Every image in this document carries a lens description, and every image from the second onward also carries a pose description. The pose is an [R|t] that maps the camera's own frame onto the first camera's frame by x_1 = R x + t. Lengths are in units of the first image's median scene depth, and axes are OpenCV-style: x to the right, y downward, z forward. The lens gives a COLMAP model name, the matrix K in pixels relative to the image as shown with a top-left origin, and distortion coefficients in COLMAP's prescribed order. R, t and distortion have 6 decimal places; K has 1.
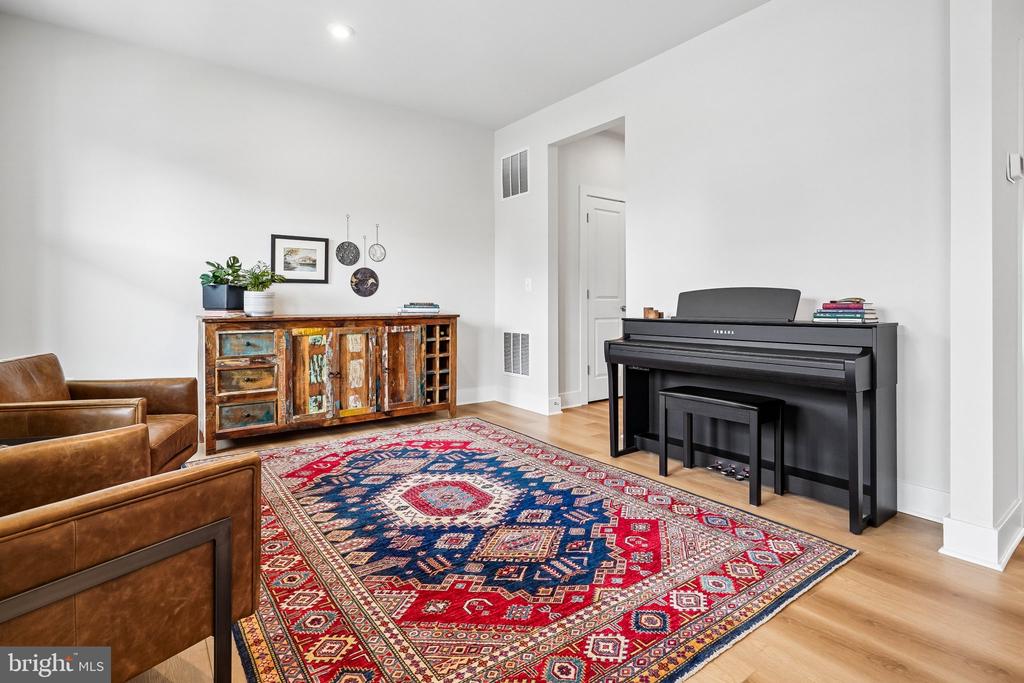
lens RADIAL K [[501.3, 0, 505.0], [0, 501.3, 318.0], [0, 0, 1]] dist [-0.006217, 0.000258]
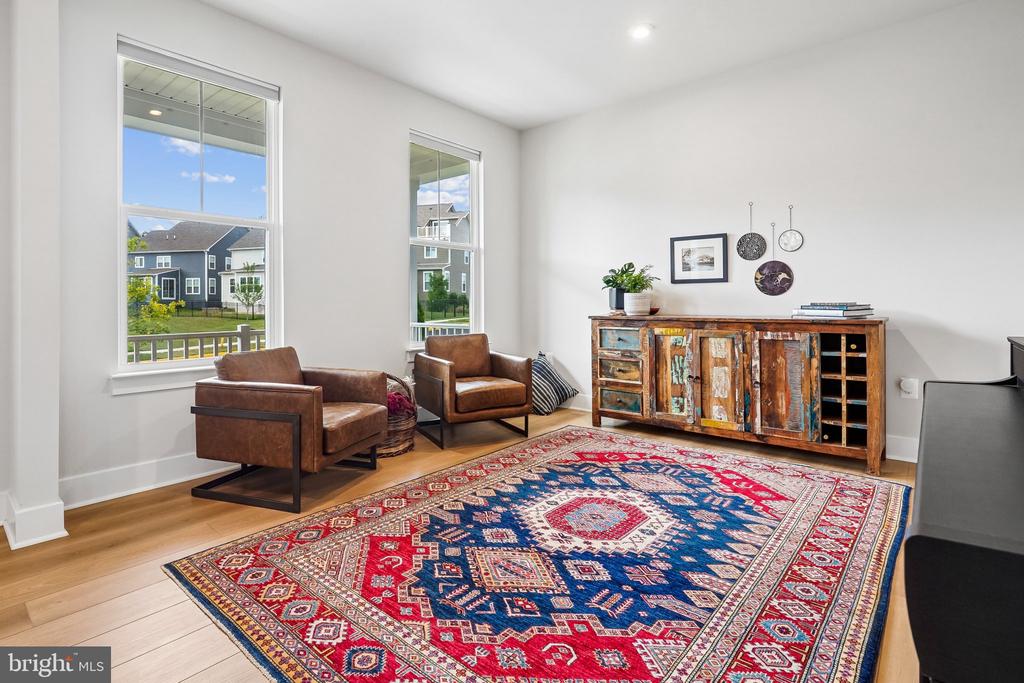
lens RADIAL K [[507.3, 0, 502.2], [0, 507.3, 309.3], [0, 0, 1]] dist [-0.003522, -0.000242]
pose [[0.238643, 0.010064, -0.971055, 0.570194], [-0.025836, 0.999658, 0.004011, -0.014407], [0.970764, 0.024131, 0.238822, 0.469825]]
